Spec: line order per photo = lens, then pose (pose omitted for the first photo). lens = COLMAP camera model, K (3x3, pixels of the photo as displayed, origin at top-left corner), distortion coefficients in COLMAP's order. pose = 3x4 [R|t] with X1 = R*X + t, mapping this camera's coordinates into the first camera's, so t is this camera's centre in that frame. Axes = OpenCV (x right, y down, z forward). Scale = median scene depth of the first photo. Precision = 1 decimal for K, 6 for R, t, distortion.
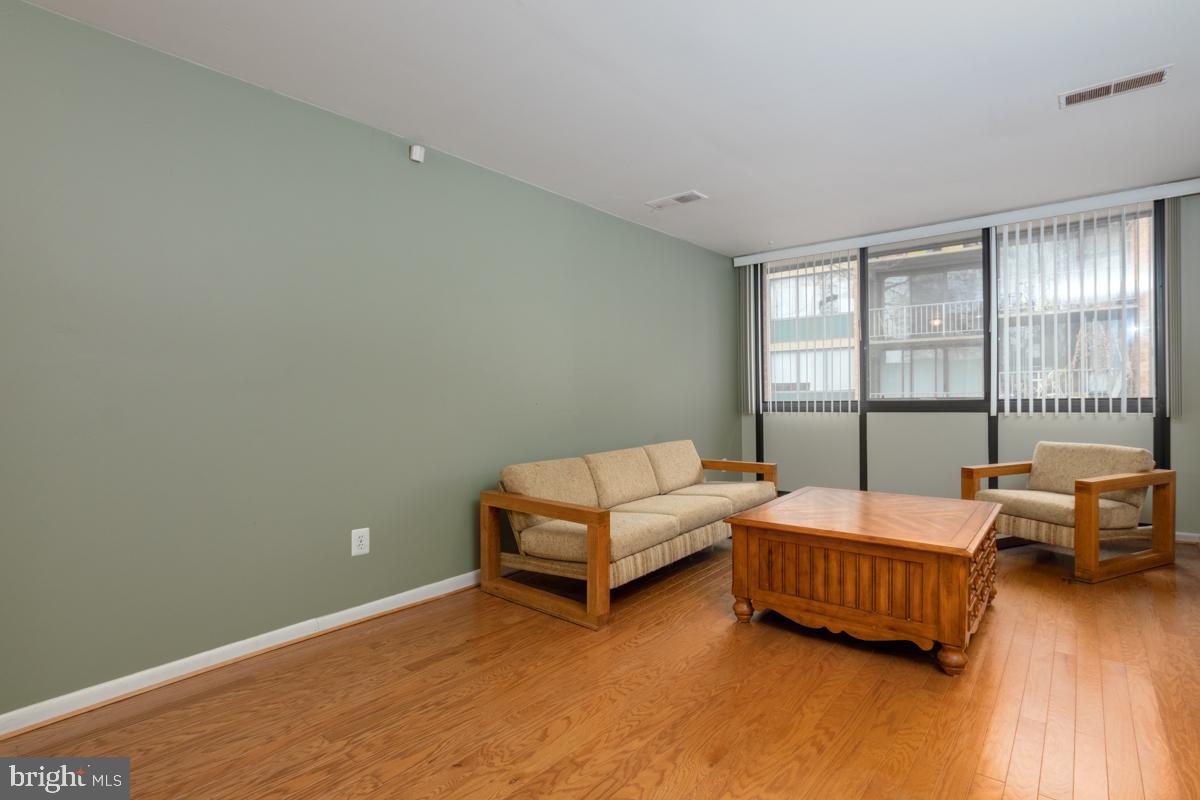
lens RADIAL K [[590.9, 0, 595.9], [0, 590.9, 396.3], [0, 0, 1]] dist [-0.003369, -0.000350]
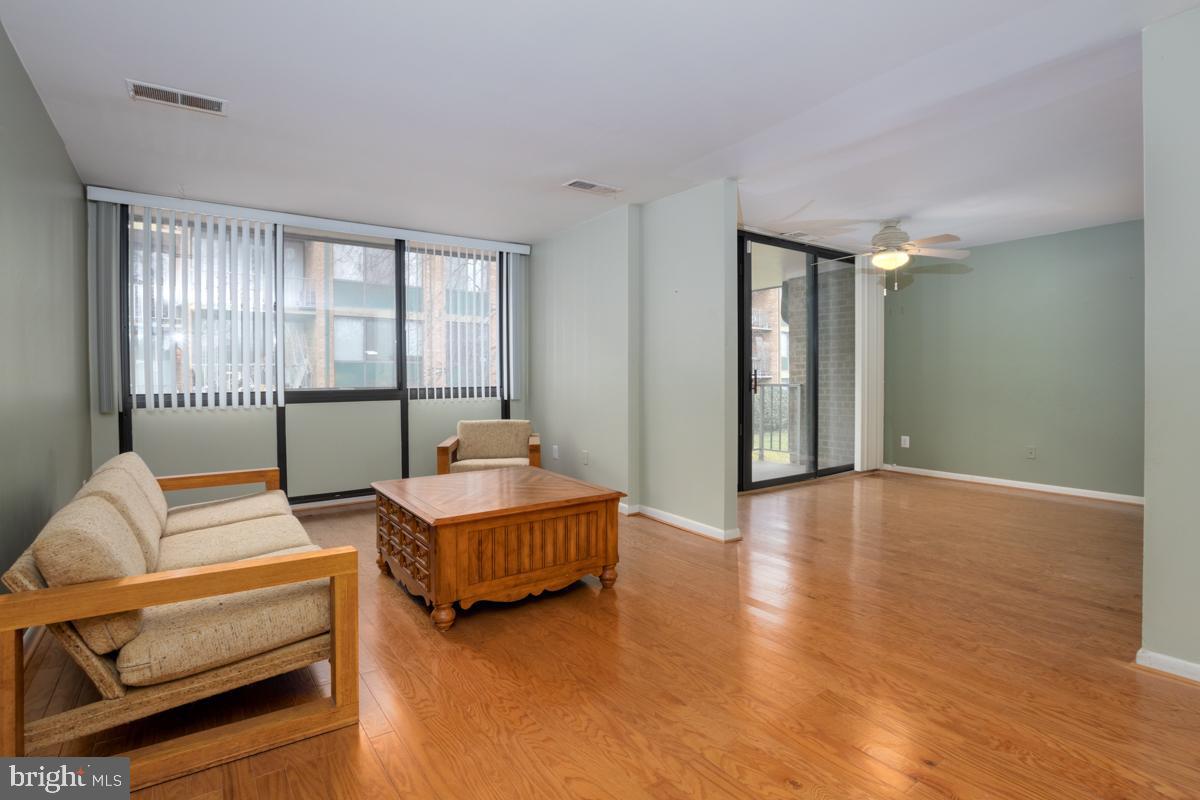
lens RADIAL K [[605.6, 0, 601.6], [0, 605.6, 393.3], [0, 0, 1]] dist [-0.001497, -0.001120]
pose [[0.234511, -0.010789, 0.972053, -0.647036], [0.005514, 0.999937, 0.009768, 0.008745], [-0.972098, 0.003069, 0.234556, 0.587616]]
